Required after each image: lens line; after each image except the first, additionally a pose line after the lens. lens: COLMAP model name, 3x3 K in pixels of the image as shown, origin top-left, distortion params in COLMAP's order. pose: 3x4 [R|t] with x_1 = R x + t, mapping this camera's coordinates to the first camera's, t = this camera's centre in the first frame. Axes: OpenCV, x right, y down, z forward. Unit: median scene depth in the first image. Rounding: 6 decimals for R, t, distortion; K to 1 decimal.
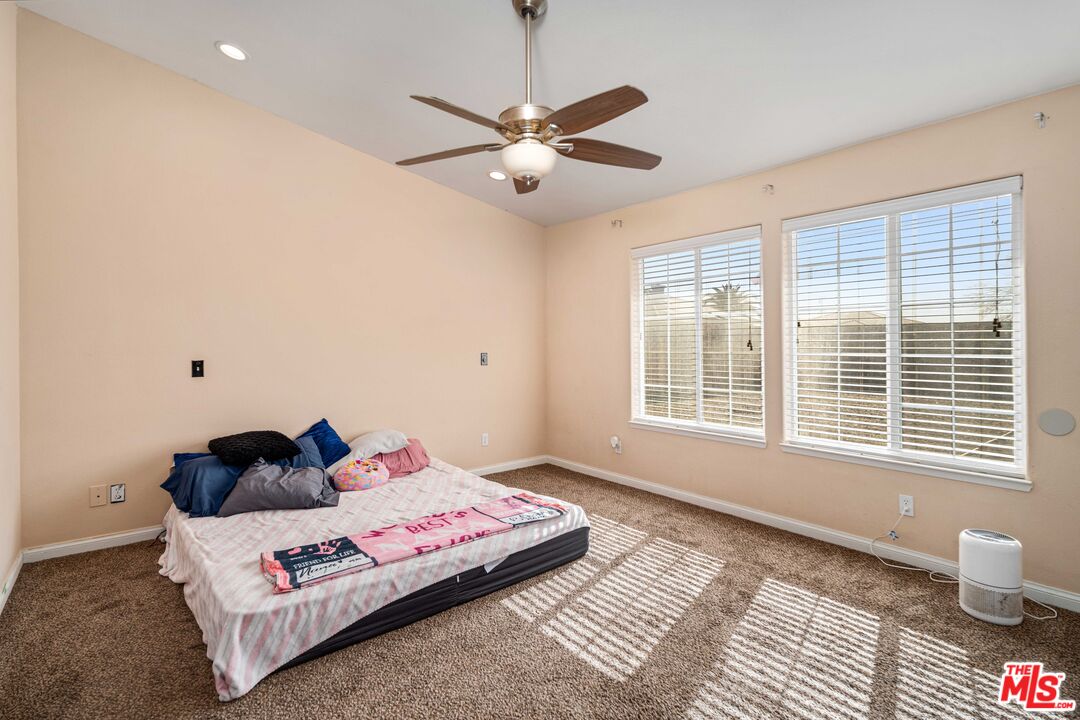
lens RADIAL K [[526.4, 0, 536.0], [0, 526.4, 354.8], [0, 0, 1]] dist [0.001576, 0.001705]
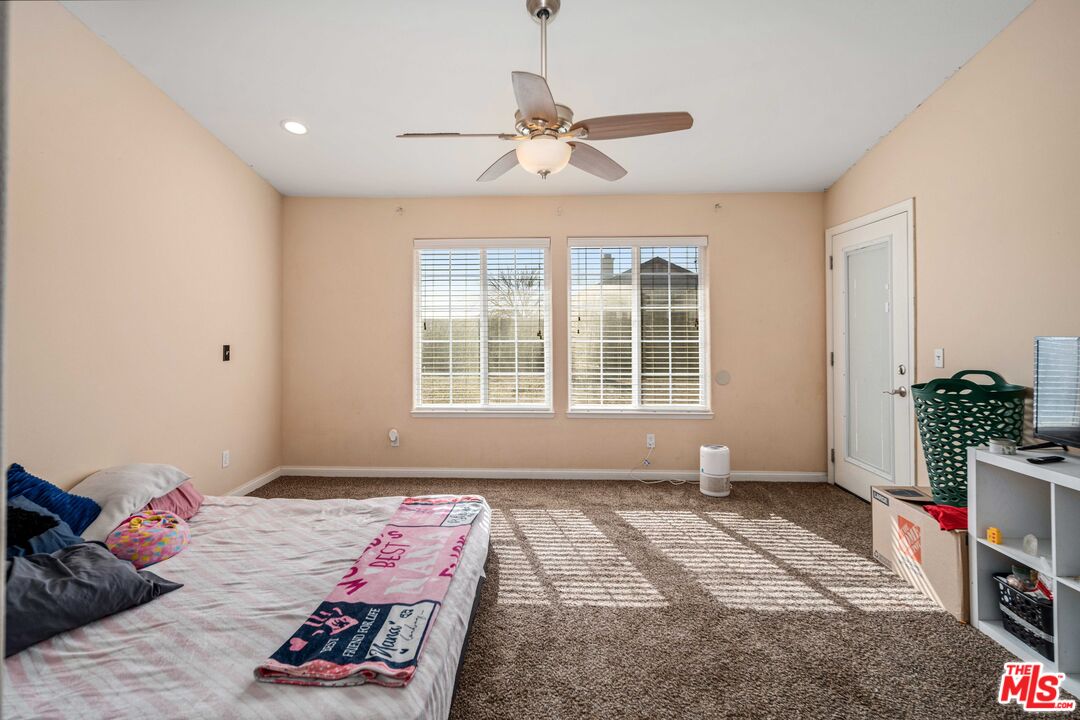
lens RADIAL K [[518.4, 0, 532.4], [0, 518.4, 332.0], [0, 0, 1]] dist [0.000991, 0.000280]
pose [[0.650738, 0.003499, 0.759294, -0.688568], [0.015105, 0.999732, -0.017553, -0.005461], [-0.759152, 0.022891, 0.650511, 0.305444]]
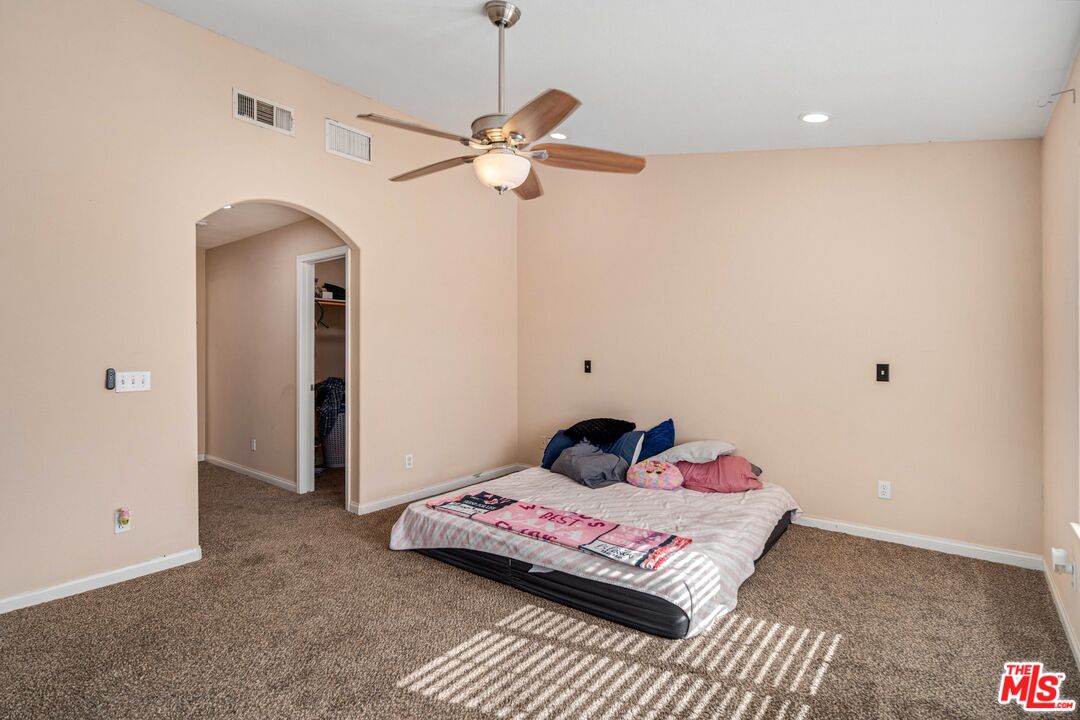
lens RADIAL K [[526.4, 0, 534.7], [0, 526.4, 351.8], [0, 0, 1]] dist [0.001576, 0.001705]
pose [[0.228076, 0.013906, -0.973544, 0.850773], [-0.024229, 0.999669, 0.008603, -0.026448], [0.973342, 0.021625, 0.228337, 0.713789]]
